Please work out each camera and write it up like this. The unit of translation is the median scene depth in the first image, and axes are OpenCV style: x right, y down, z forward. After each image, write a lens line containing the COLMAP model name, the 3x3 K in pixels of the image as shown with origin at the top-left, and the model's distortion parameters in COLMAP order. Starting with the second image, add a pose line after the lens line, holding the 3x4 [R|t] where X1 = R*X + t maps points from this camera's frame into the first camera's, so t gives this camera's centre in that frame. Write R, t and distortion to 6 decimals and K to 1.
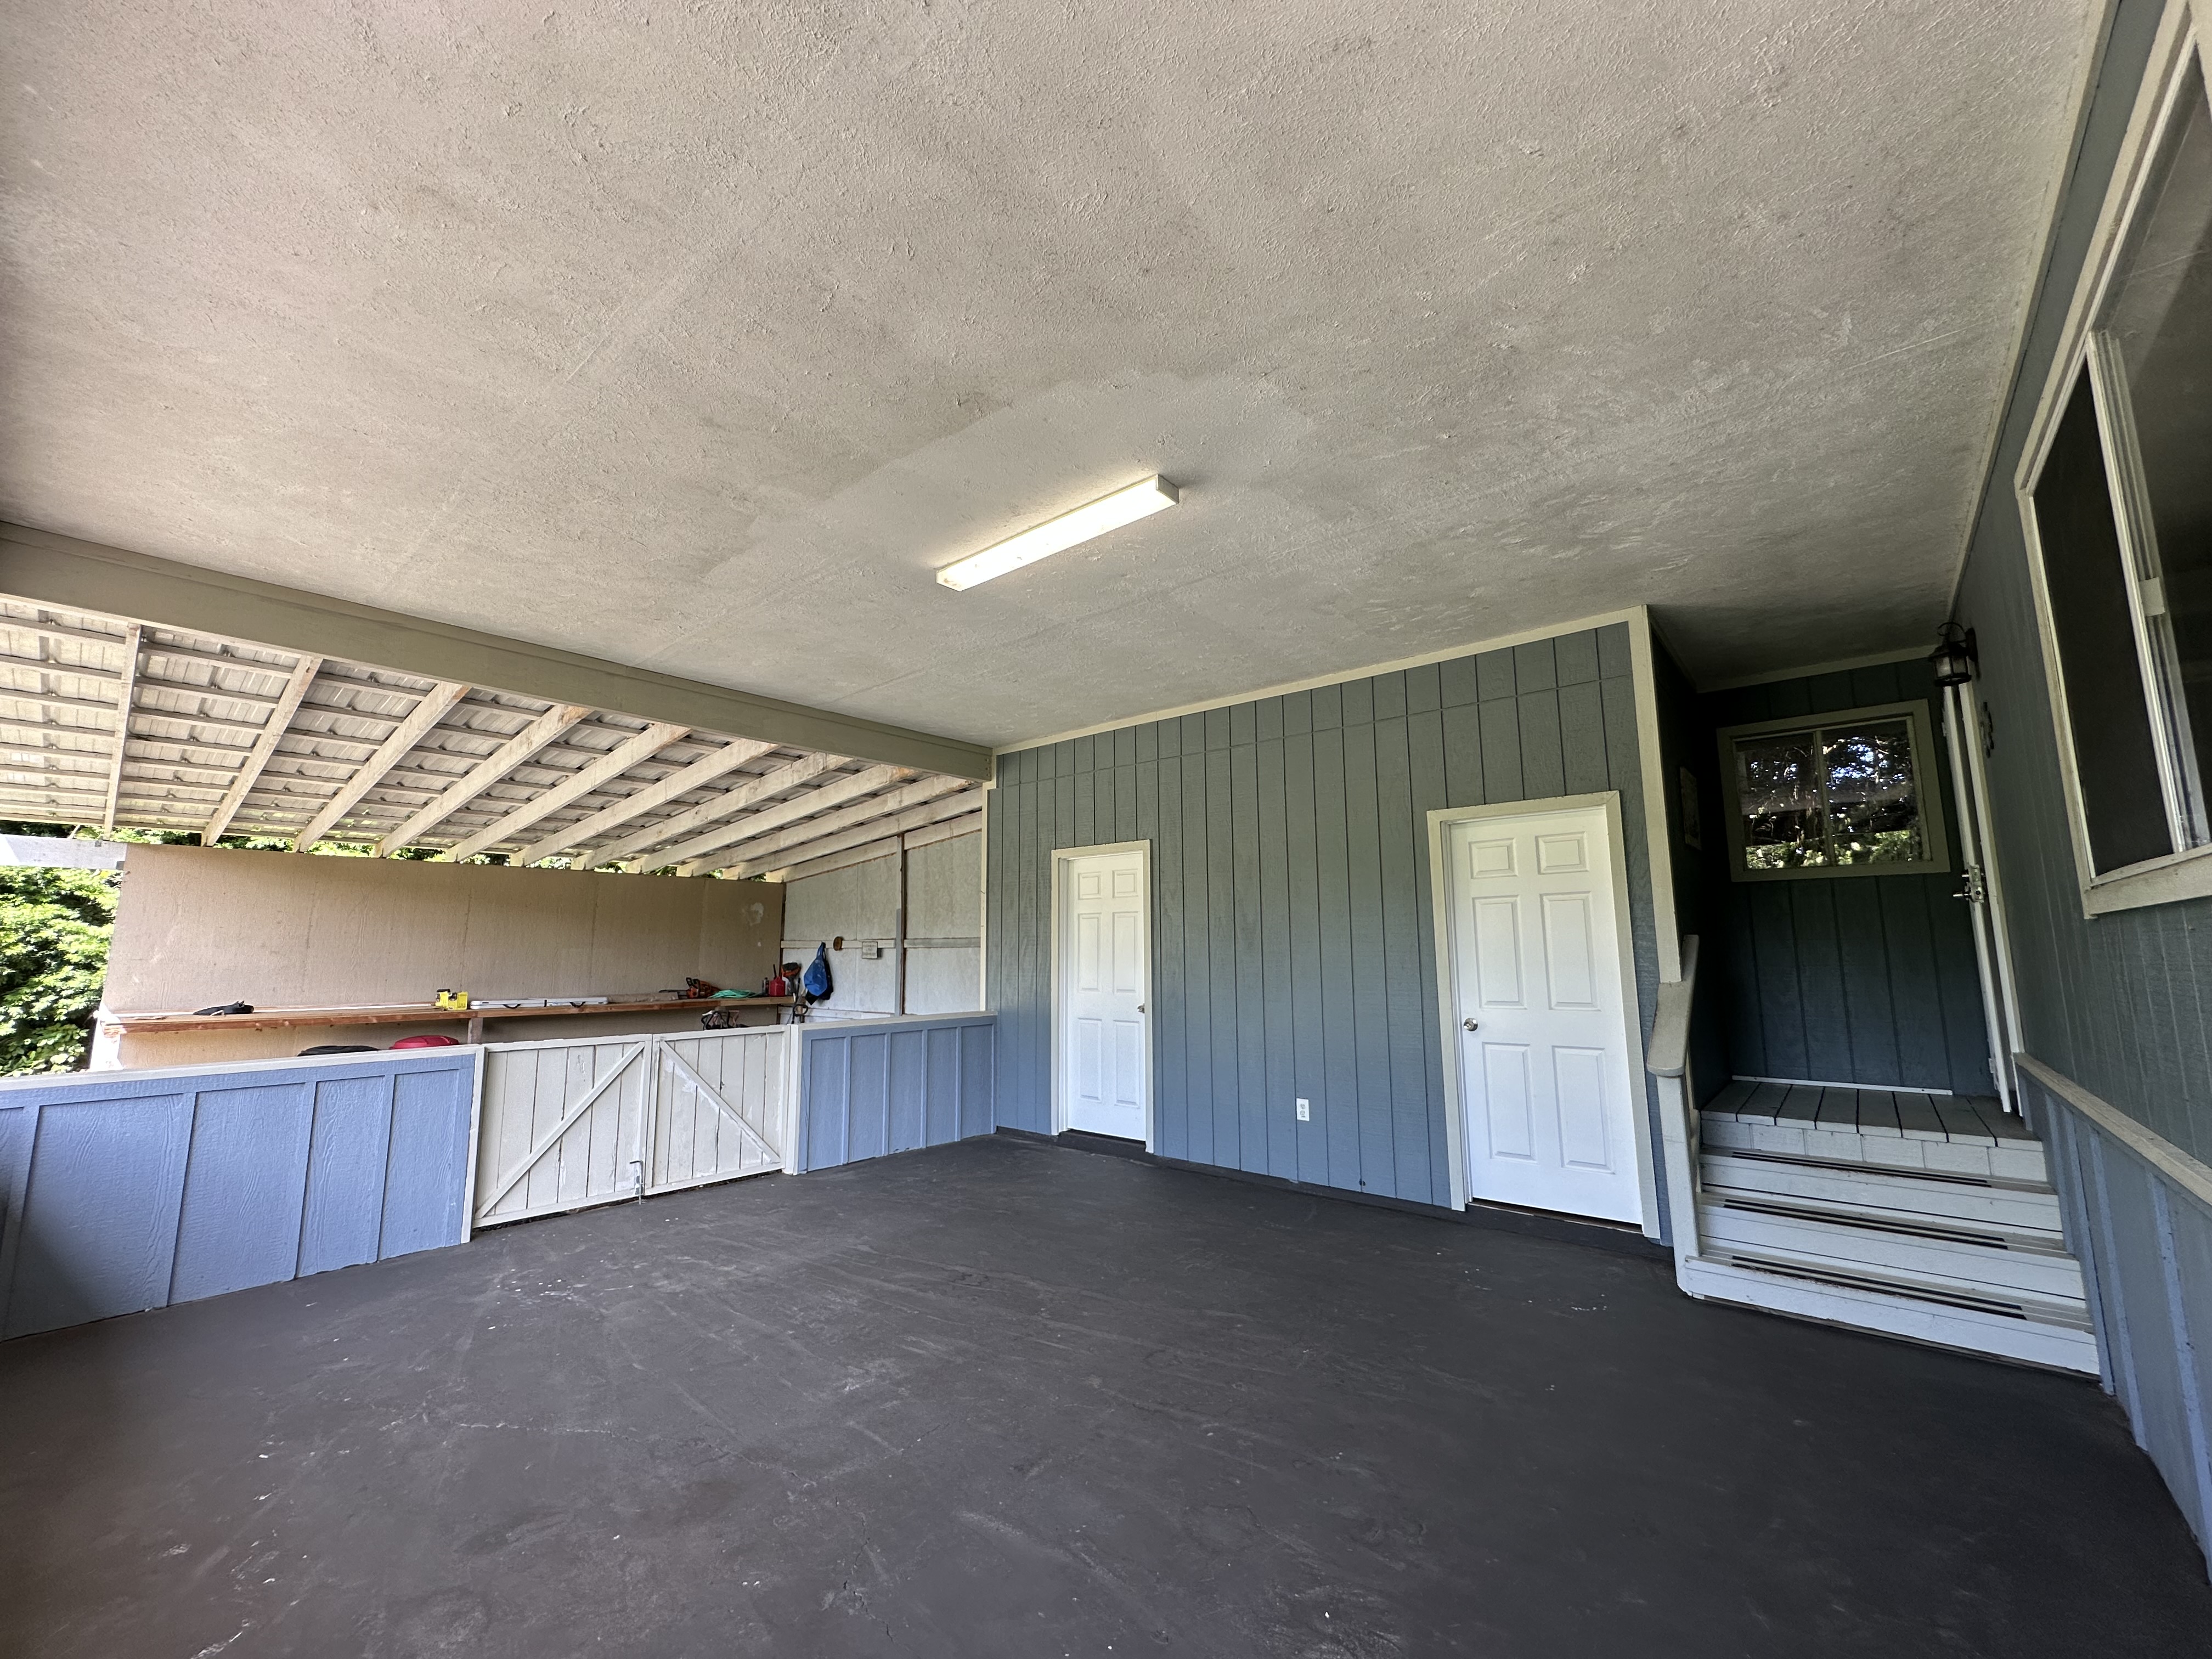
lens RADIAL K [[883.3, 0, 1097.9], [0, 883.3, 831.2], [0, 0, 1]] dist [0.000503, 0.000183]
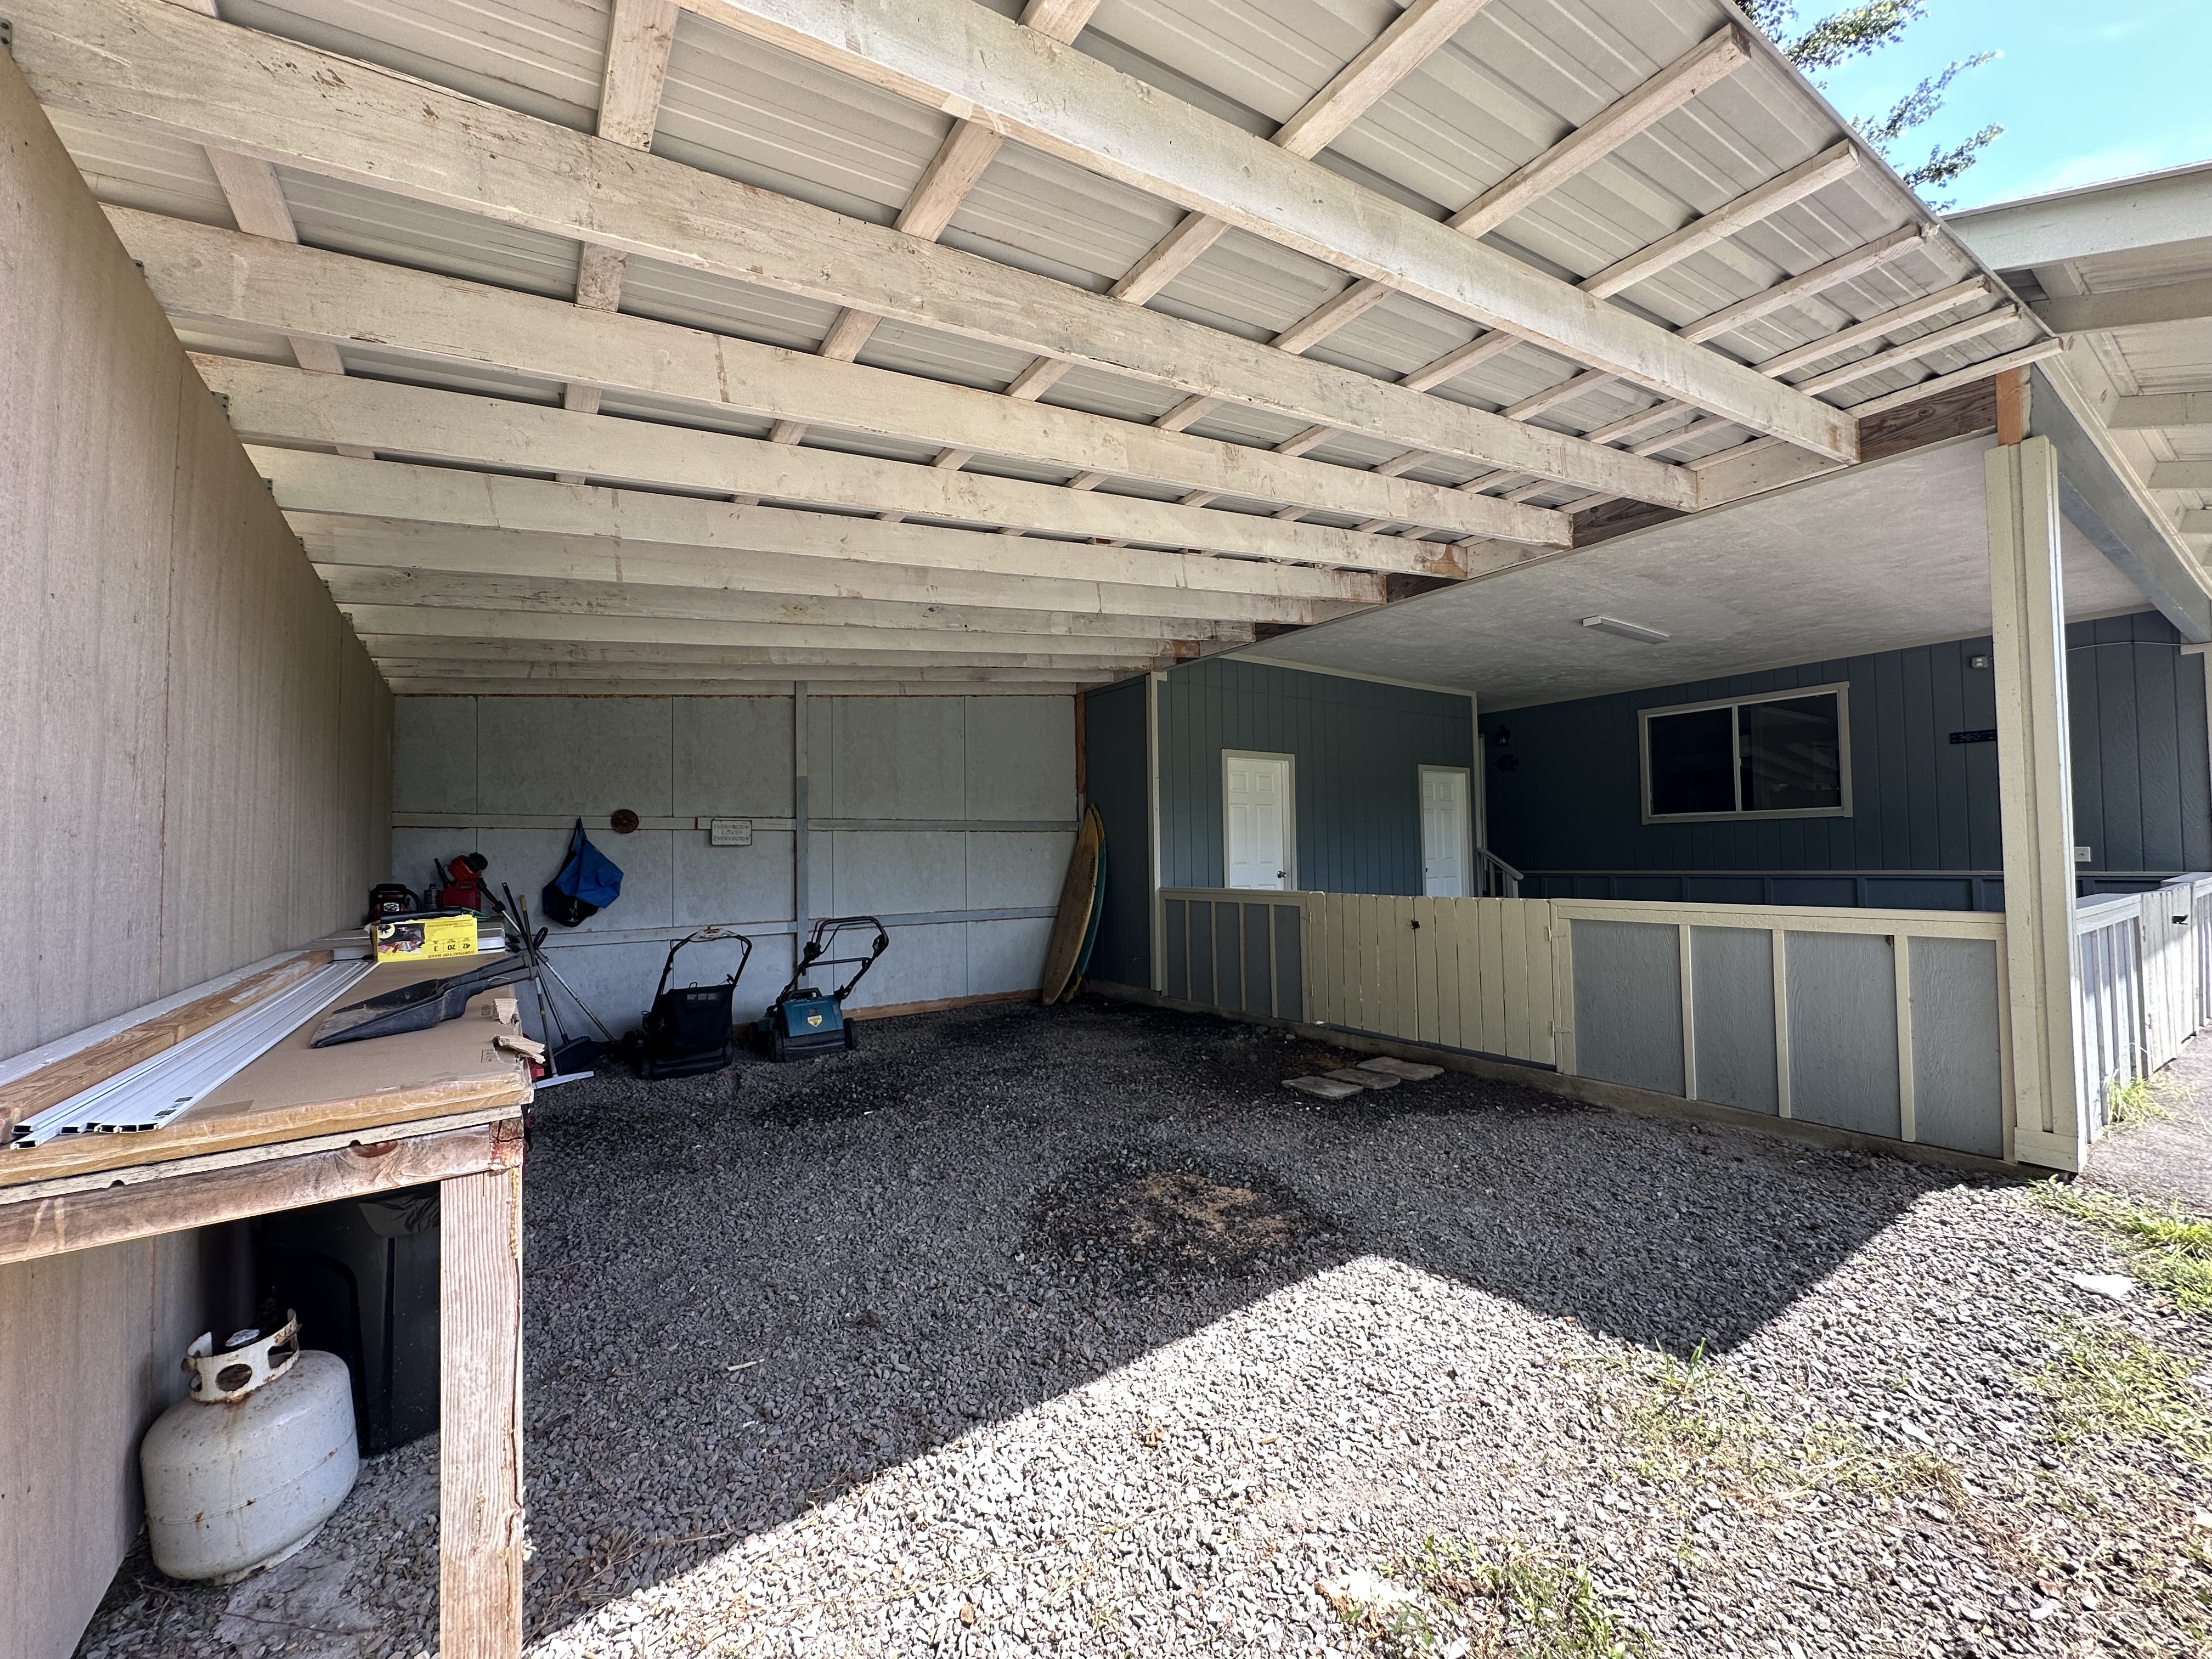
lens RADIAL K [[883.3, 0, 1097.9], [0, 883.3, 831.2], [0, 0, 1]] dist [0.000503, 0.000183]
pose [[0.251250, 0.024758, 0.967606, -1.056846], [-0.122131, 0.992494, 0.006318, 0.122971], [-0.960186, -0.119762, 0.252388, 0.727750]]
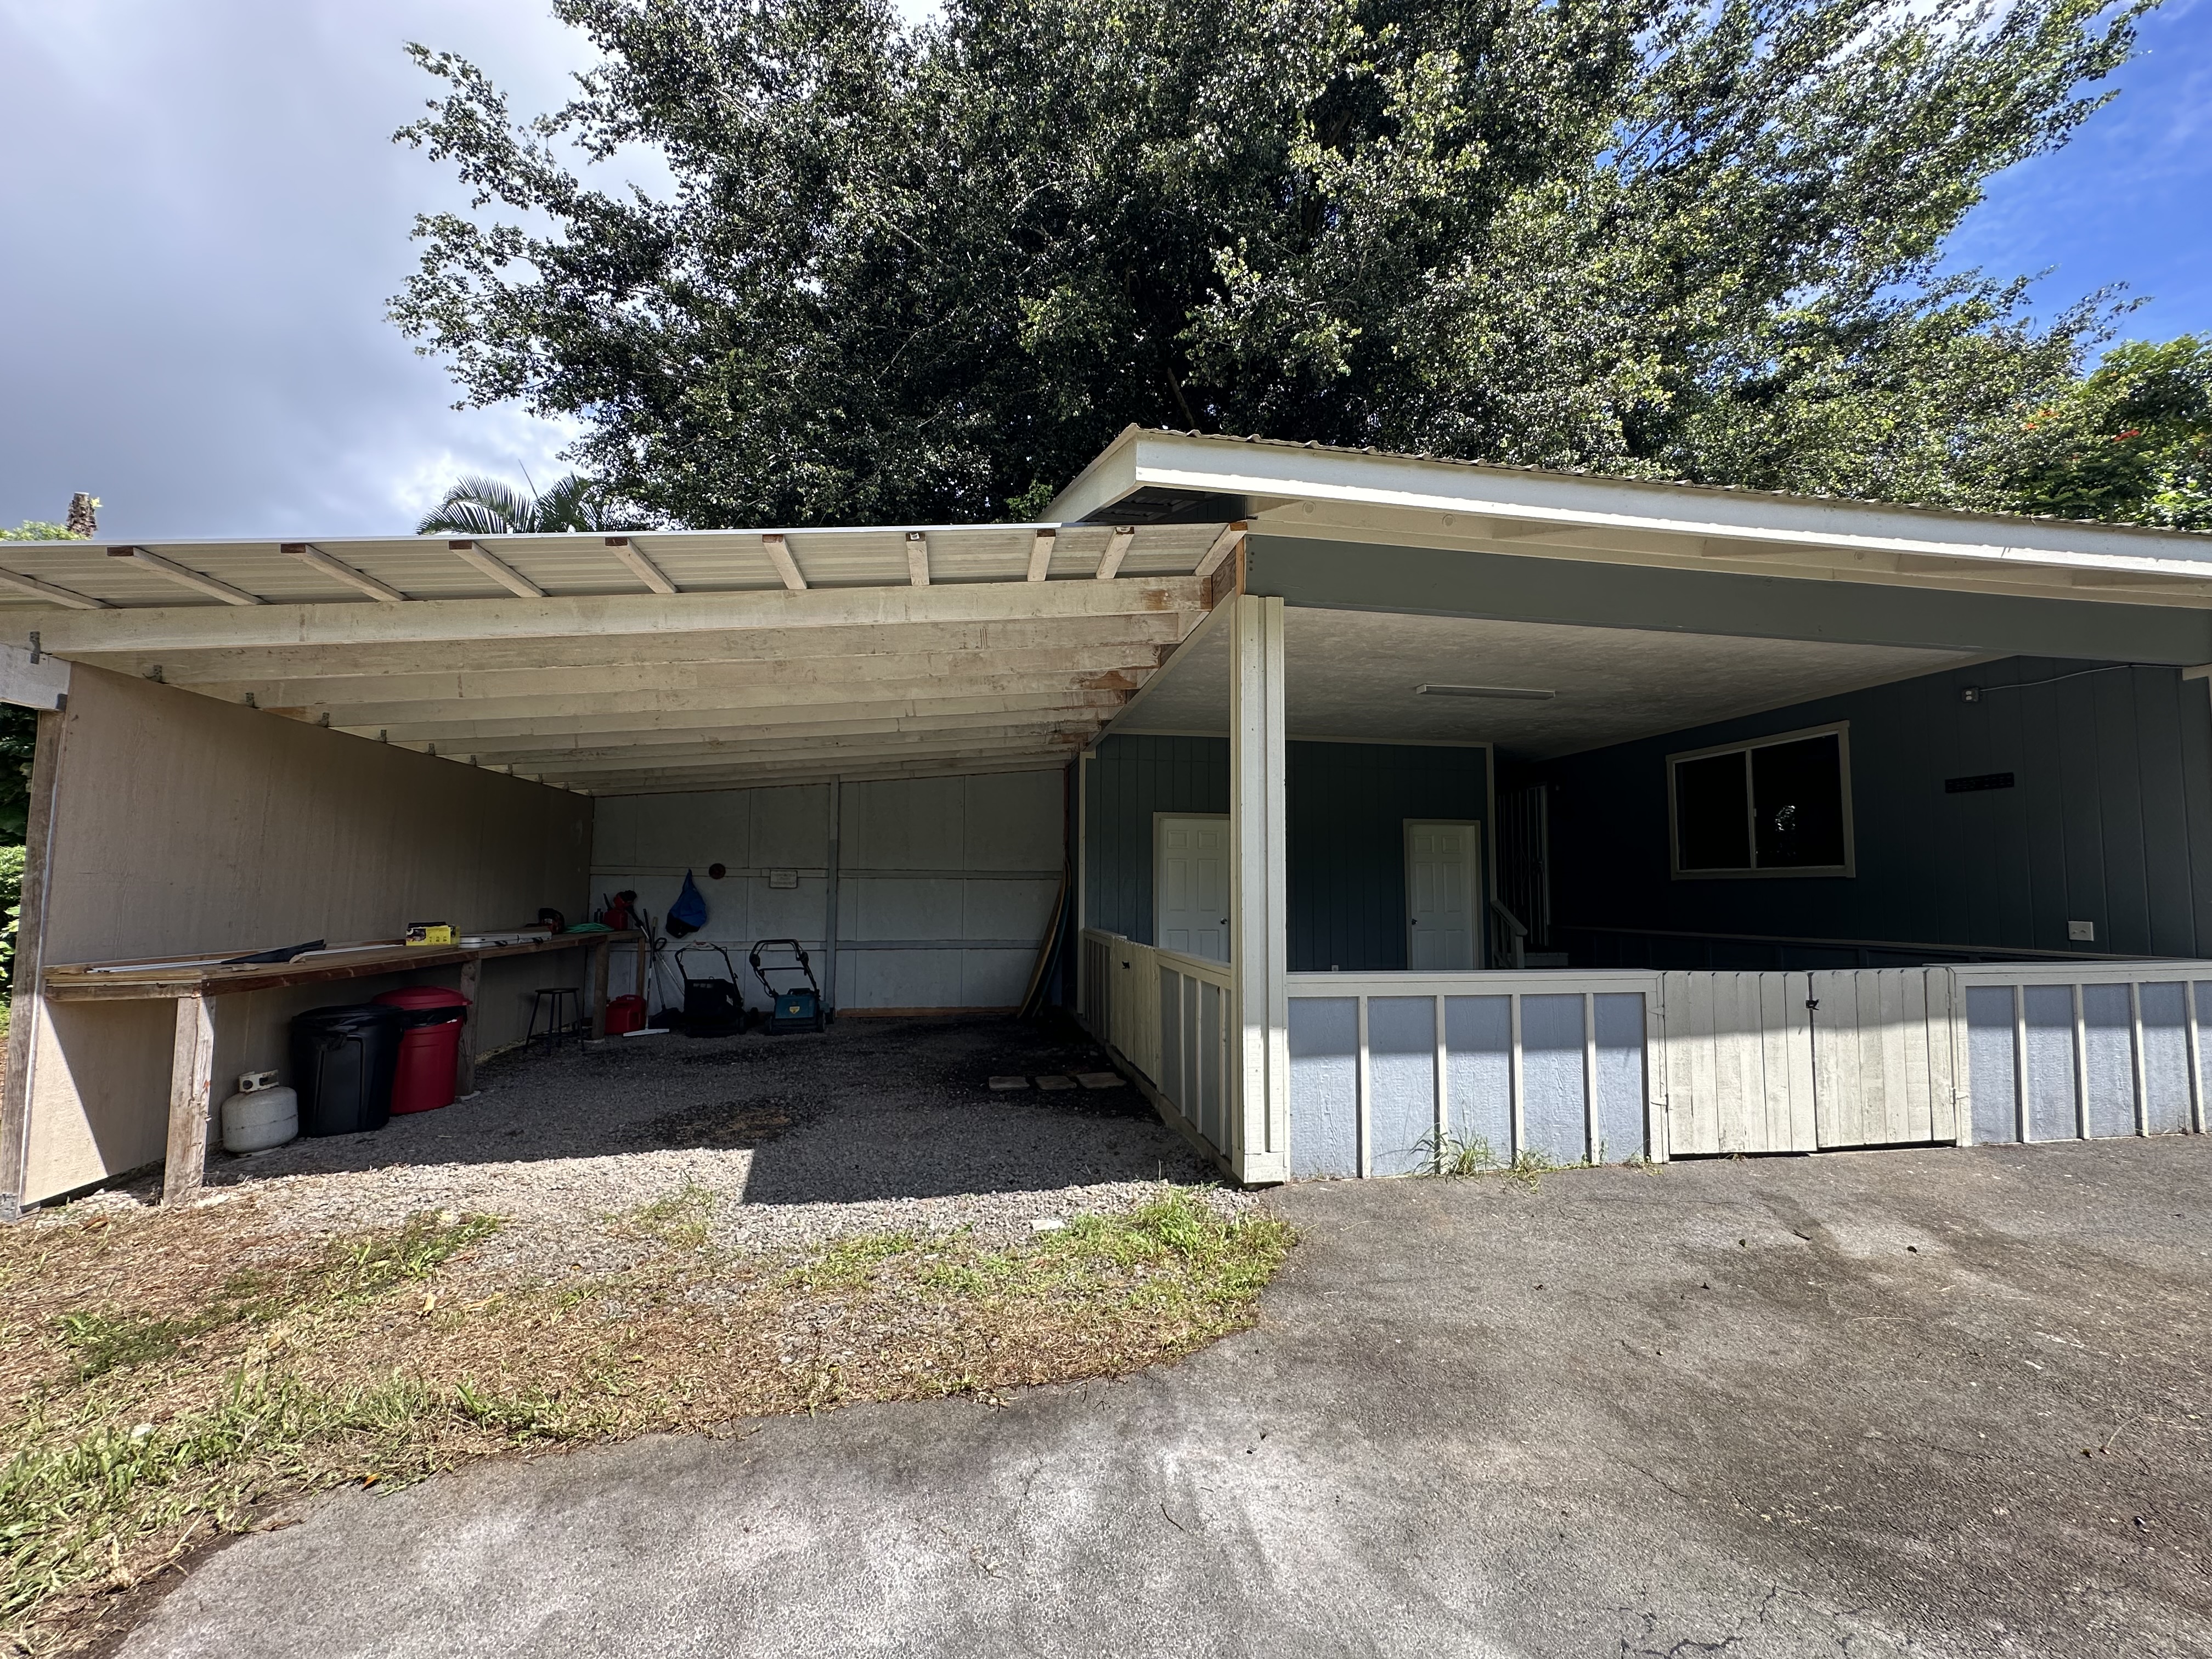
lens RADIAL K [[887.9, 0, 1106.0], [0, 887.9, 829.5], [0, 0, 1]] dist [-0.001362, -0.000103]
pose [[0.638504, 0.059246, 0.767335, -0.999564], [-0.116490, 0.992985, 0.020264, 0.025278], [-0.760752, -0.102325, 0.640926, 0.140210]]
